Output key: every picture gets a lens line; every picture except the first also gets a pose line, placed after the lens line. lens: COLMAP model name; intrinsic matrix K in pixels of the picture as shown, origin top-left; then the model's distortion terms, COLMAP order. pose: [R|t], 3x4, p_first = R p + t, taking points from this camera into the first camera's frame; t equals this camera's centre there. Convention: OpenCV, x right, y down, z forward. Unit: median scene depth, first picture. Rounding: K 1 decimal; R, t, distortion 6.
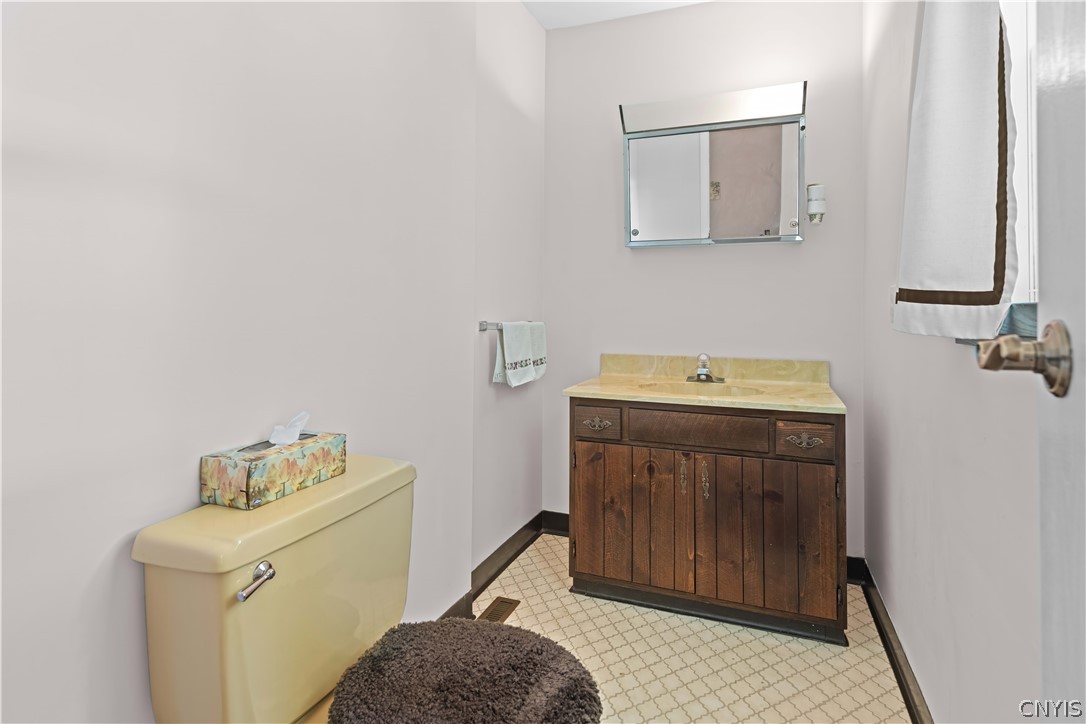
lens RADIAL K [[548.4, 0, 541.1], [0, 548.4, 308.9], [0, 0, 1]] dist [0.002436, 0.000923]
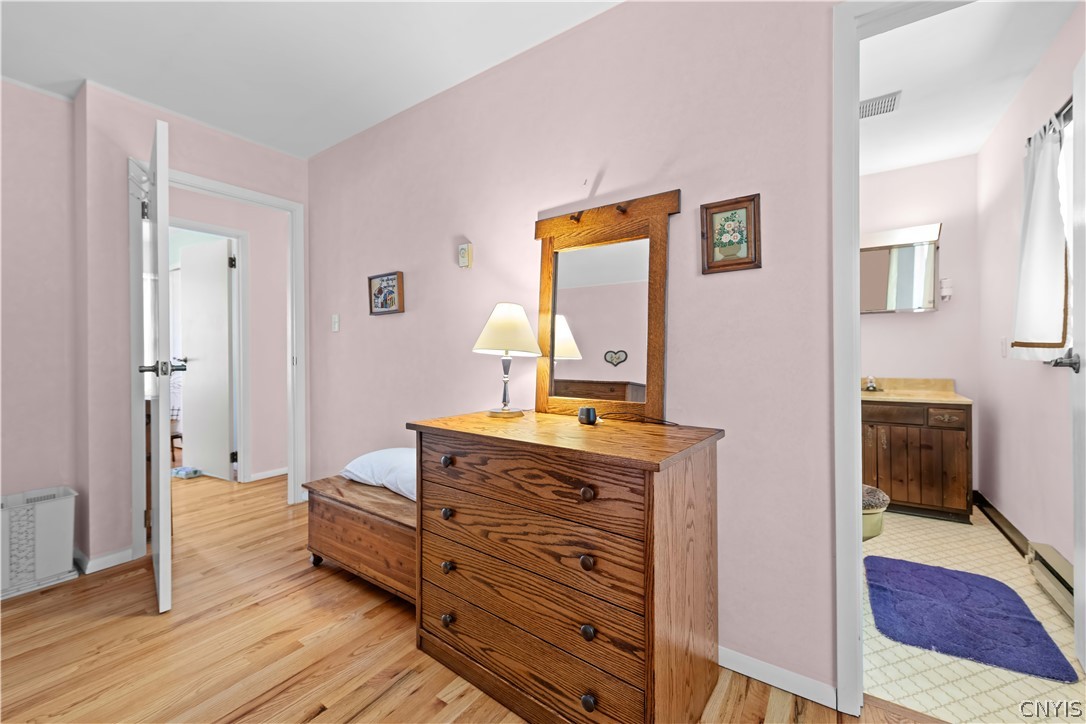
lens RADIAL K [[427.9, 0, 543.0], [0, 427.9, 362.0], [0, 0, 1]] dist [0.000300, -0.000224]
pose [[0.977244, -0.010712, -0.211850, -0.583680], [0.015451, 0.999666, 0.020726, -0.010740], [0.211557, -0.023528, 0.977082, -0.763268]]
